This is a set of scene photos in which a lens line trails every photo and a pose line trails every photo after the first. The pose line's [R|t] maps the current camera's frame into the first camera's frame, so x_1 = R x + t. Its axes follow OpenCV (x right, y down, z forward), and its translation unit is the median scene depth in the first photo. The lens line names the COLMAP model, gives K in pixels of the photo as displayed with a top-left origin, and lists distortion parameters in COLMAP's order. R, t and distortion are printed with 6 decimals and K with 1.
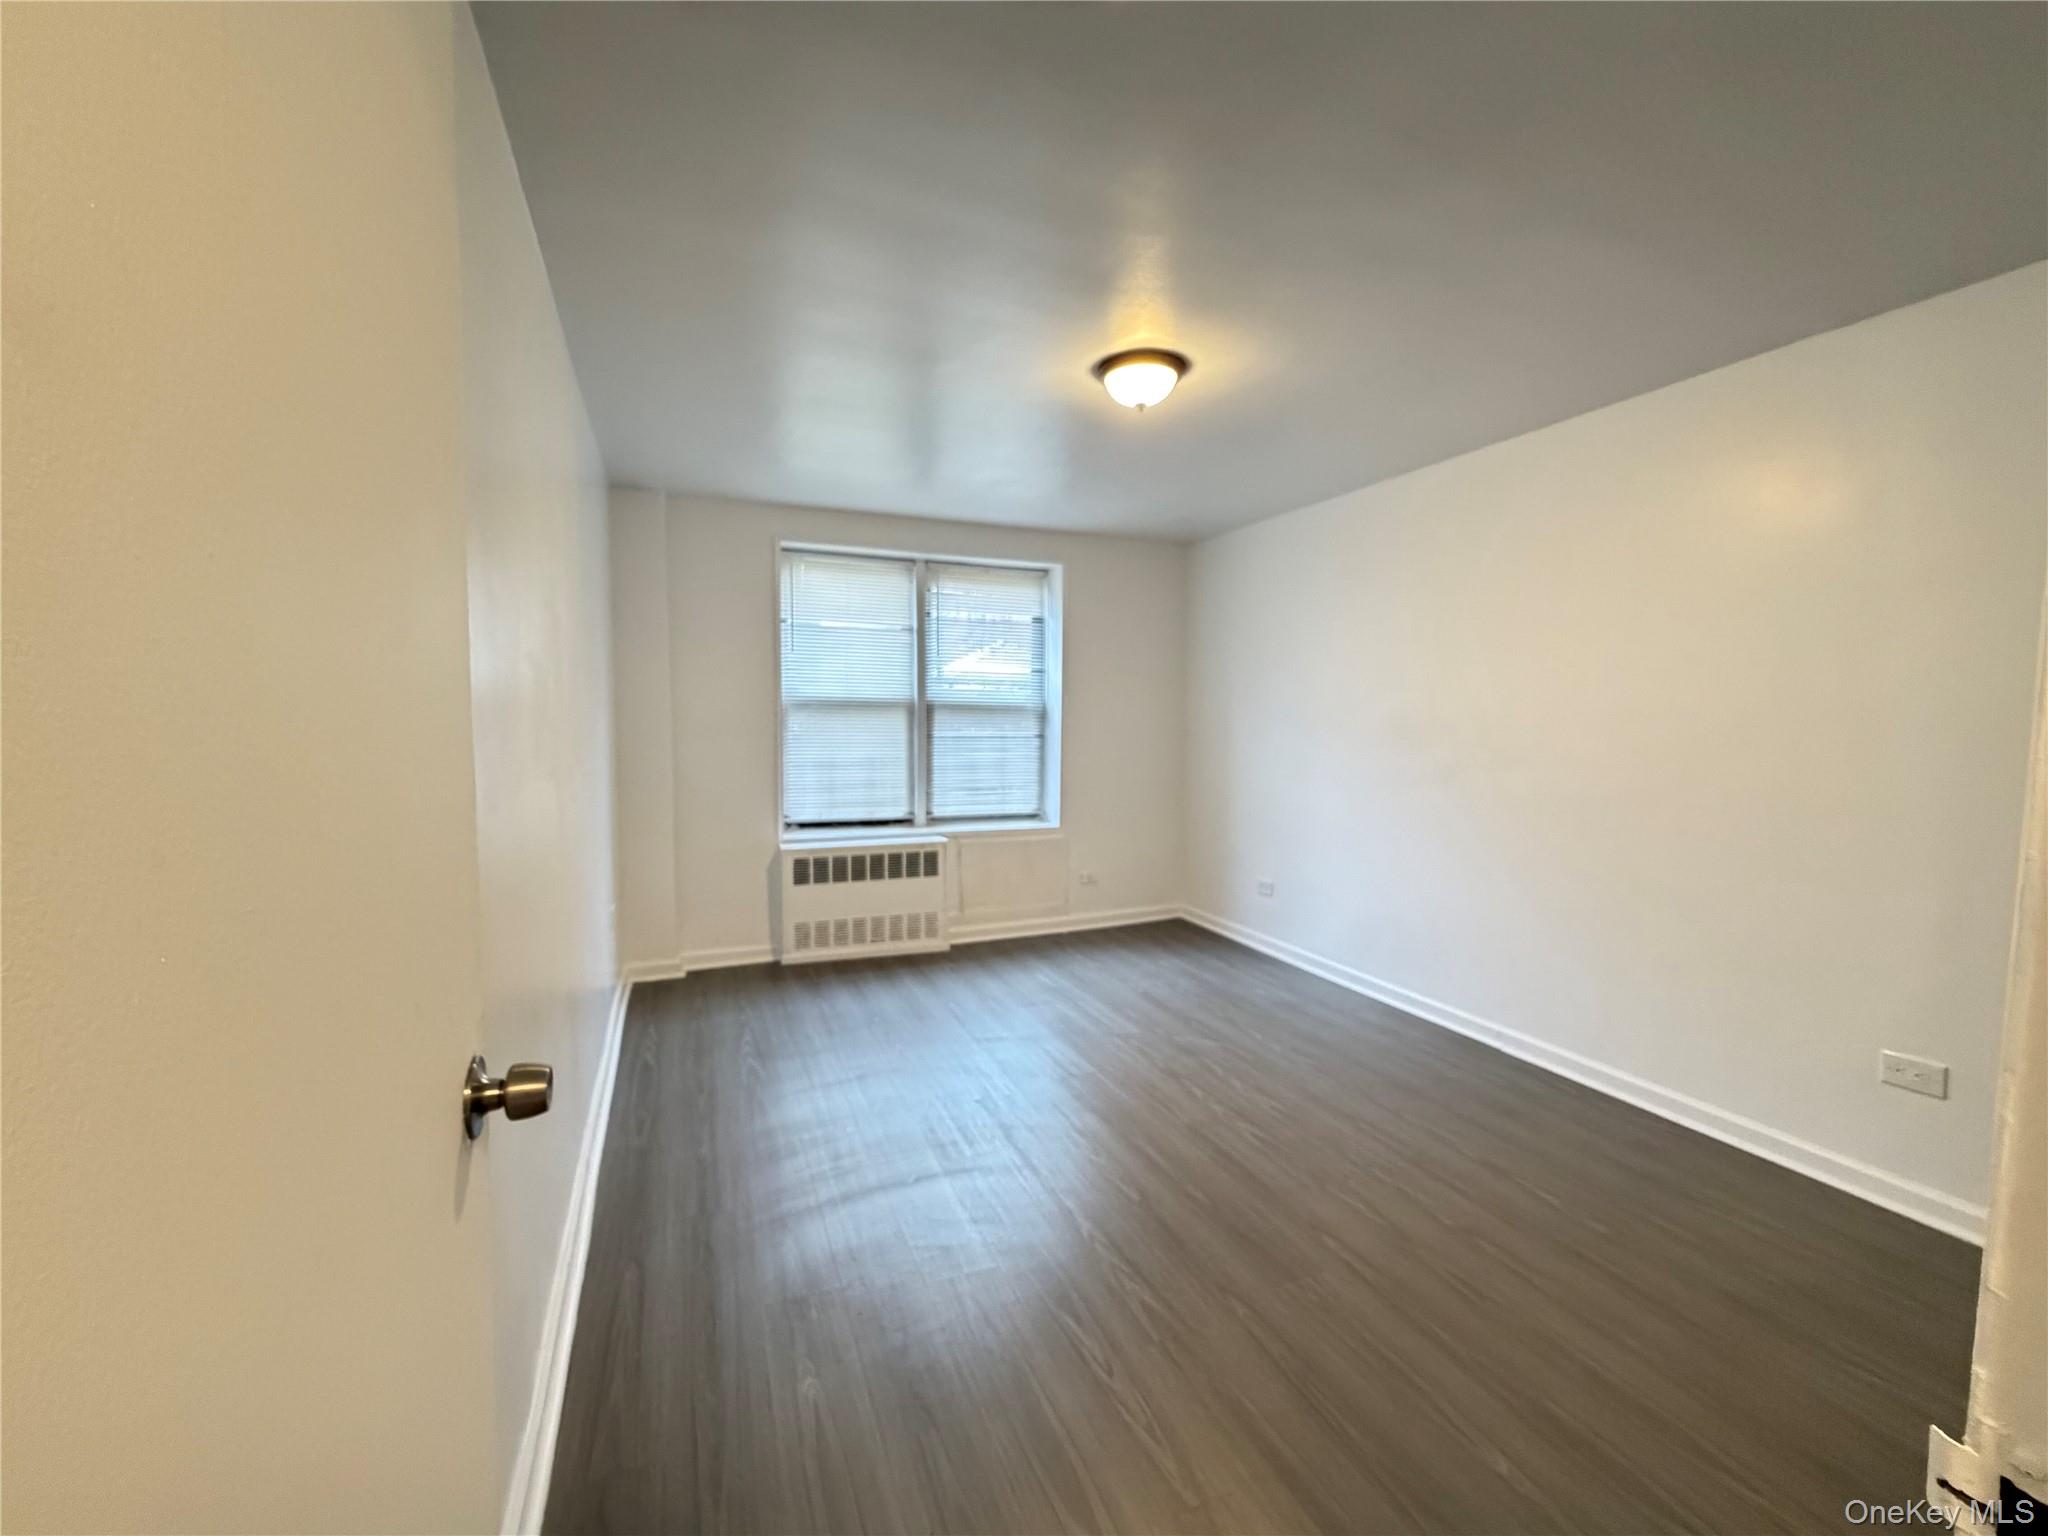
lens RADIAL K [[848.3, 0, 1020.2], [0, 848.3, 766.6], [0, 0, 1]] dist [0.000623, -0.000071]
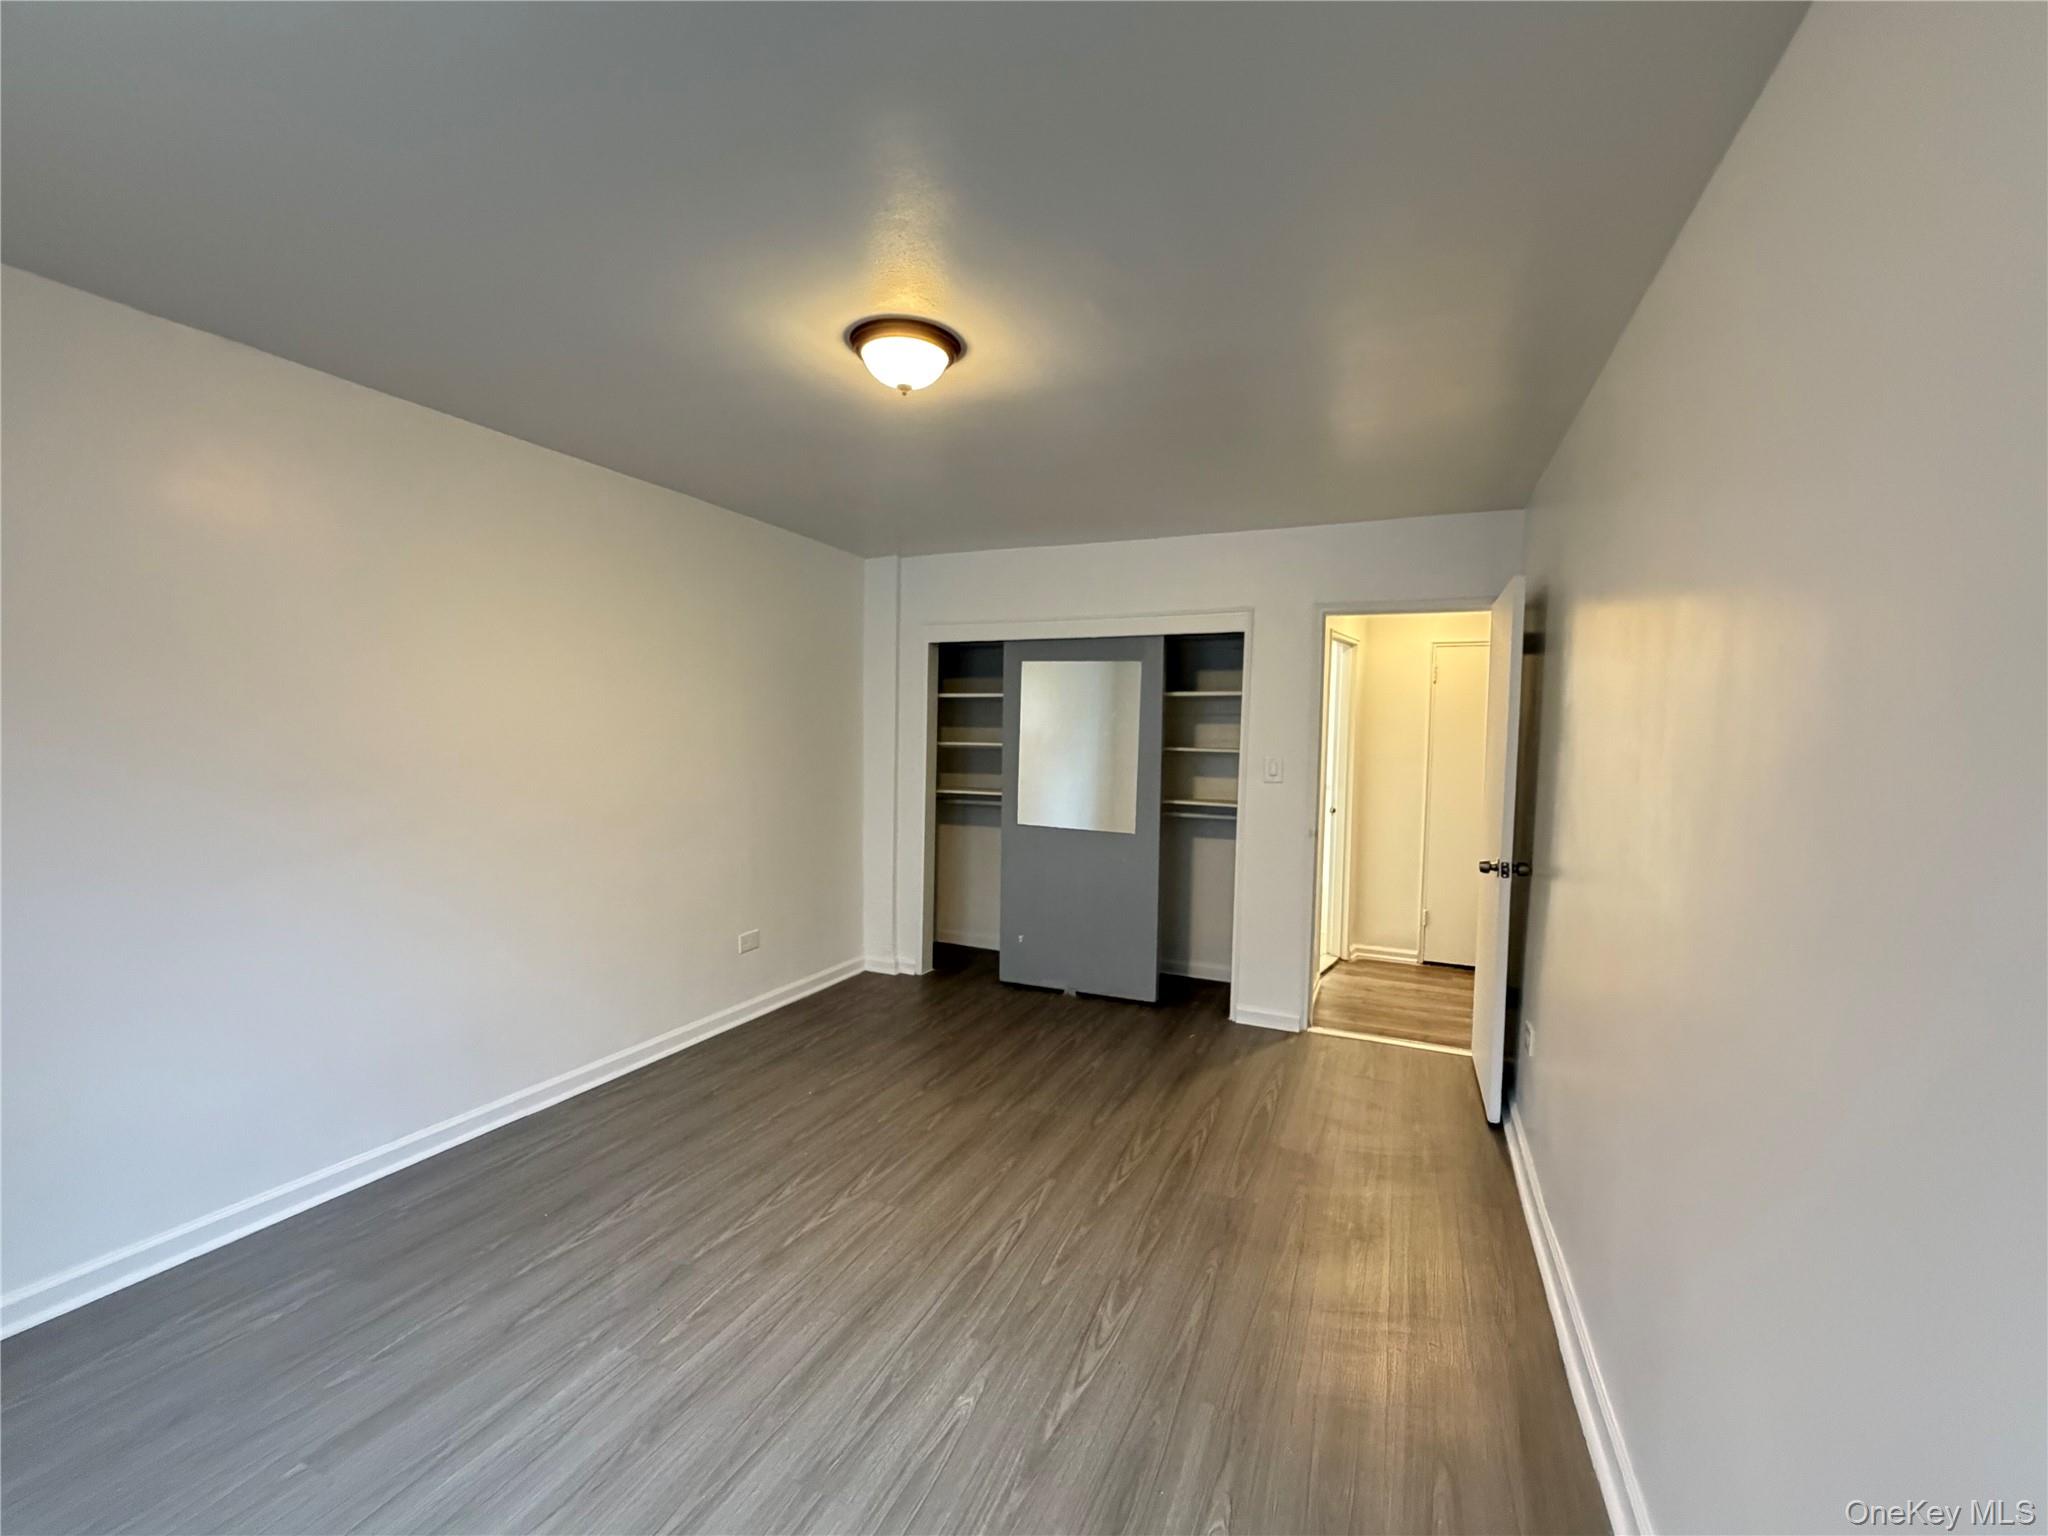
lens RADIAL K [[848.3, 0, 1027.1], [0, 848.3, 772.4], [0, 0, 1]] dist [0.000623, -0.000071]
pose [[-0.706895, -0.043131, 0.706003, -0.208252], [0.024252, 0.996074, 0.085135, -0.045765], [-0.706903, 0.077304, -0.703073, 0.598564]]
